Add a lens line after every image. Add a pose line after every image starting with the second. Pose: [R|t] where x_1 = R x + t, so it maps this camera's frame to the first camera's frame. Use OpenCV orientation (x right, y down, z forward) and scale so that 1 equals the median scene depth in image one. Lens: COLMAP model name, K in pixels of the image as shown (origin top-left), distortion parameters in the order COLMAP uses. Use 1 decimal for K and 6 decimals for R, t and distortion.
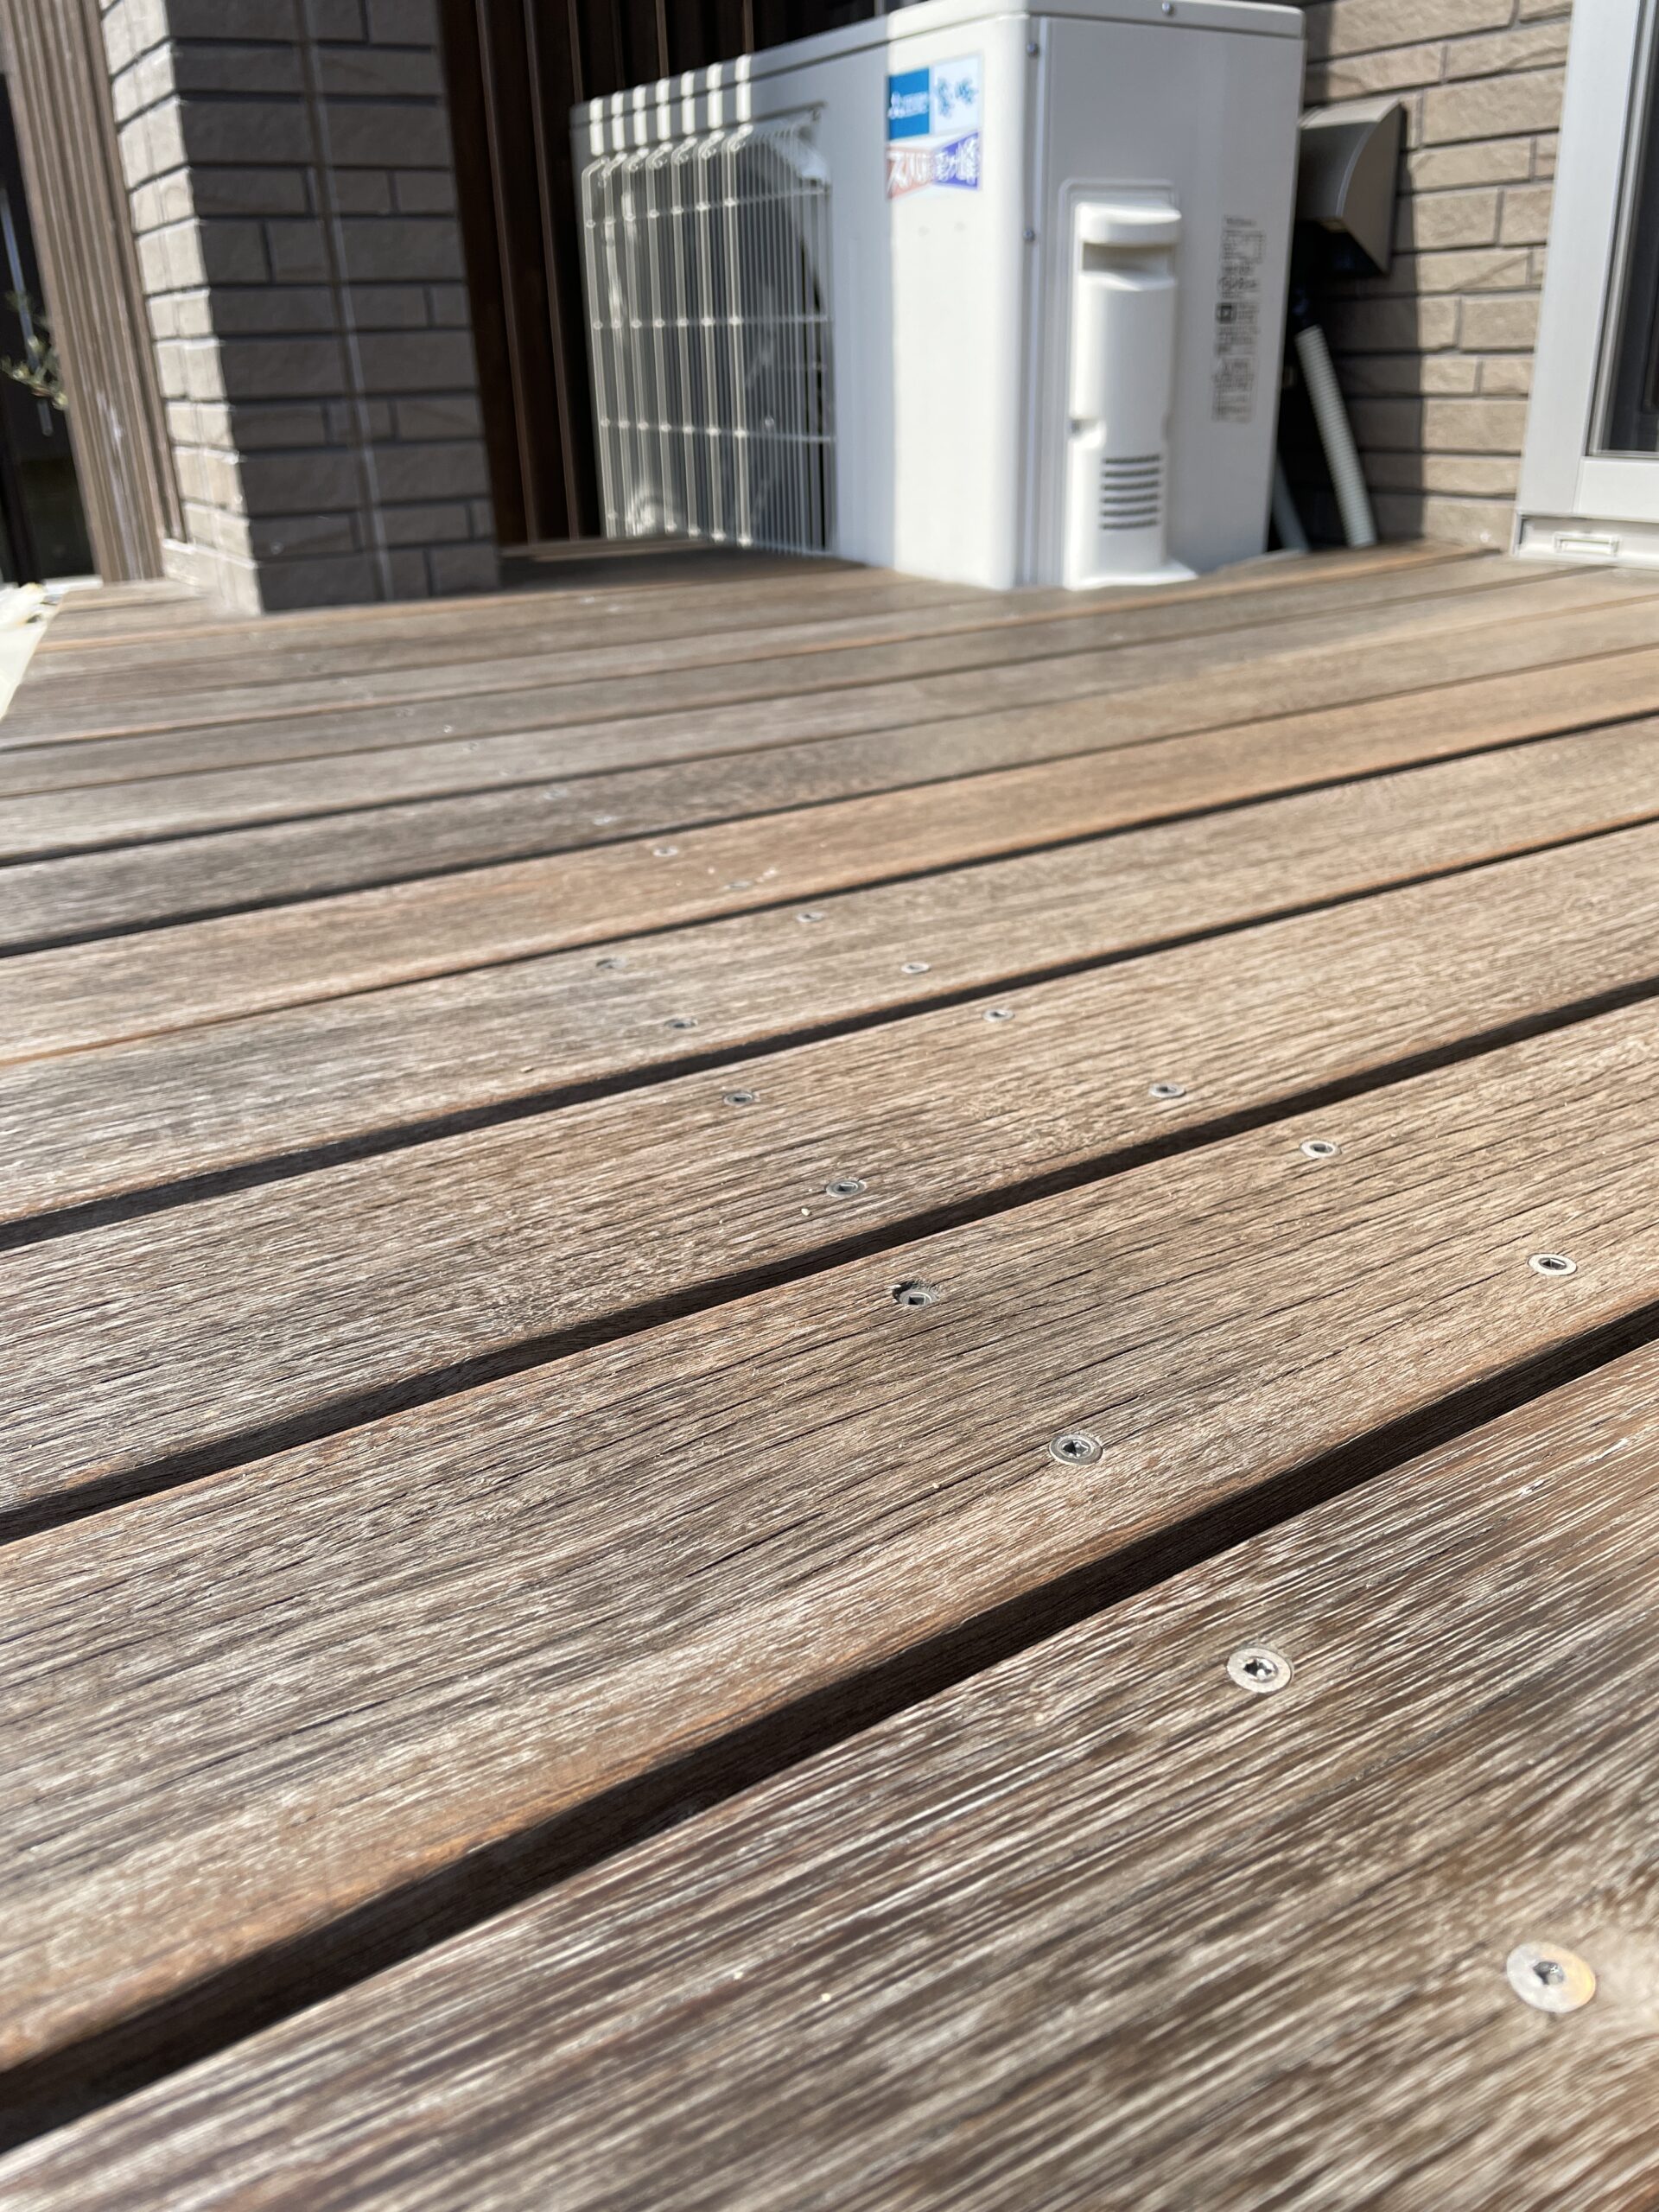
lens RADIAL K [[1686.6, 0, 829.5], [0, 1686.6, 1106.0], [0, 0, 1]] dist [0.097394, -0.129032]
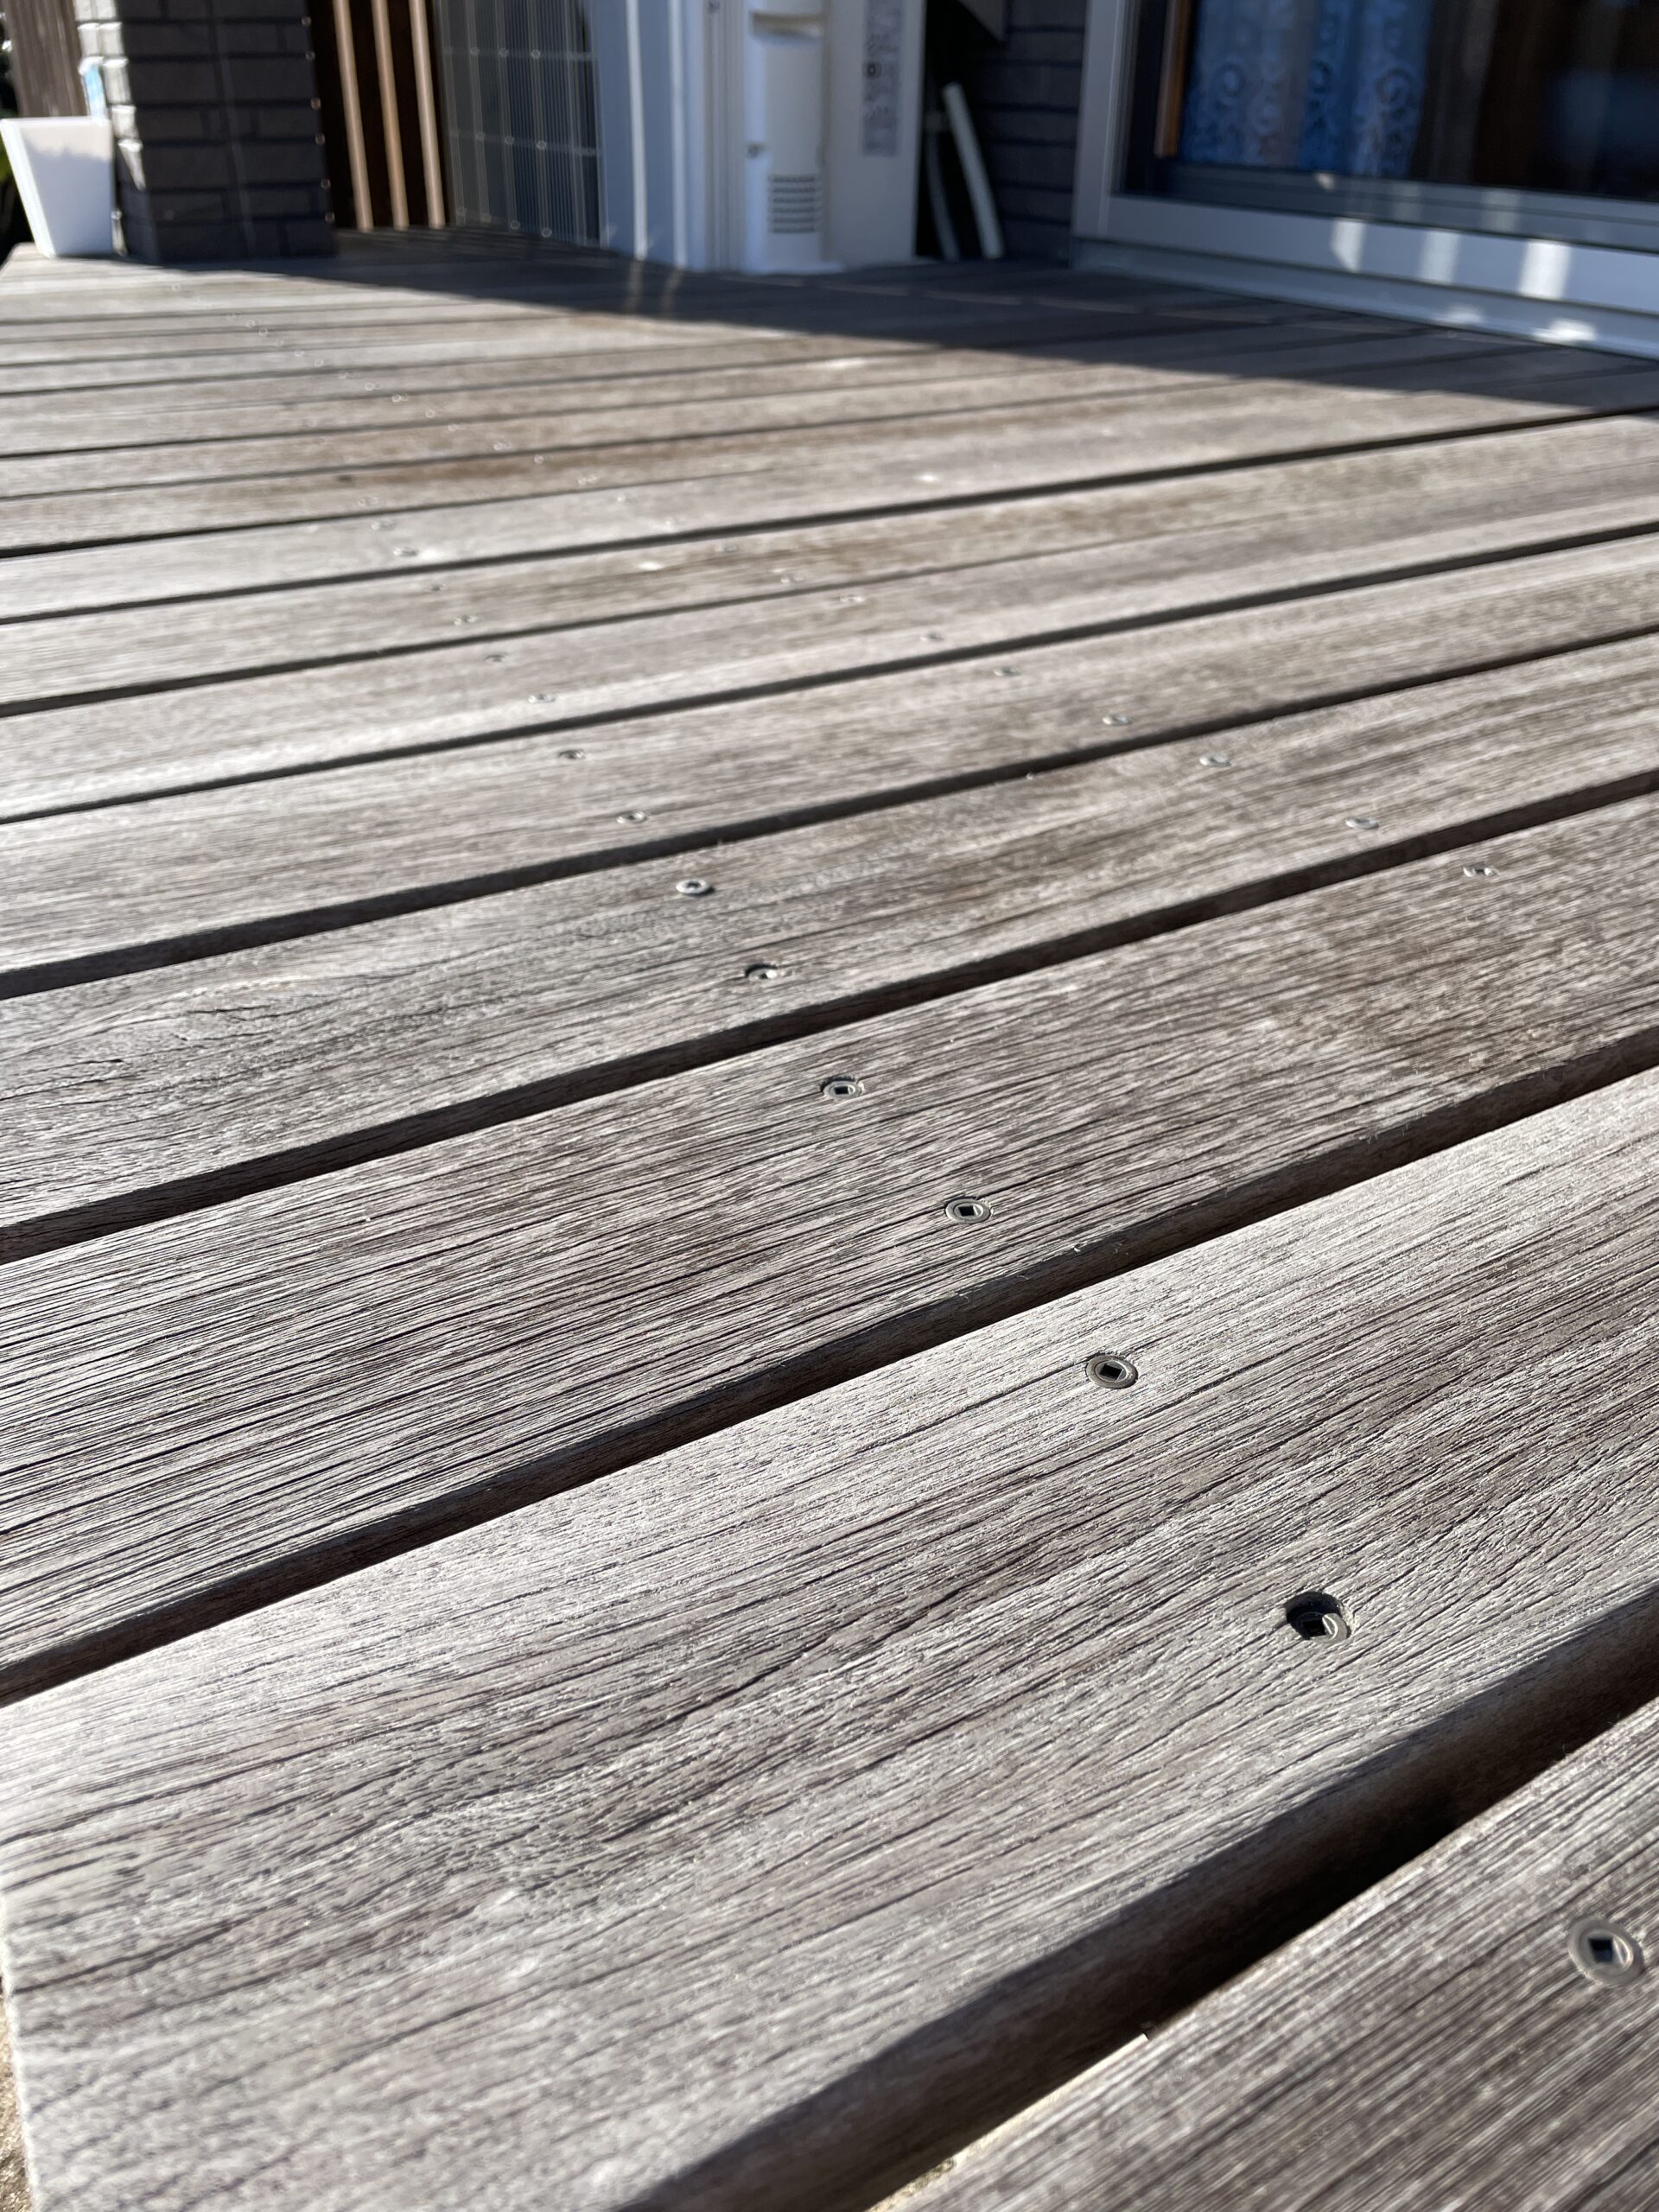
lens RADIAL K [[1686.6, 0, 829.5], [0, 1686.6, 1106.0], [0, 0, 1]] dist [0.097394, -0.129032]
pose [[0.999074, 0.031223, 0.029615, 0.182870], [-0.034747, 0.991284, 0.127079, 0.184139], [-0.025389, -0.127990, 0.991450, -0.464512]]
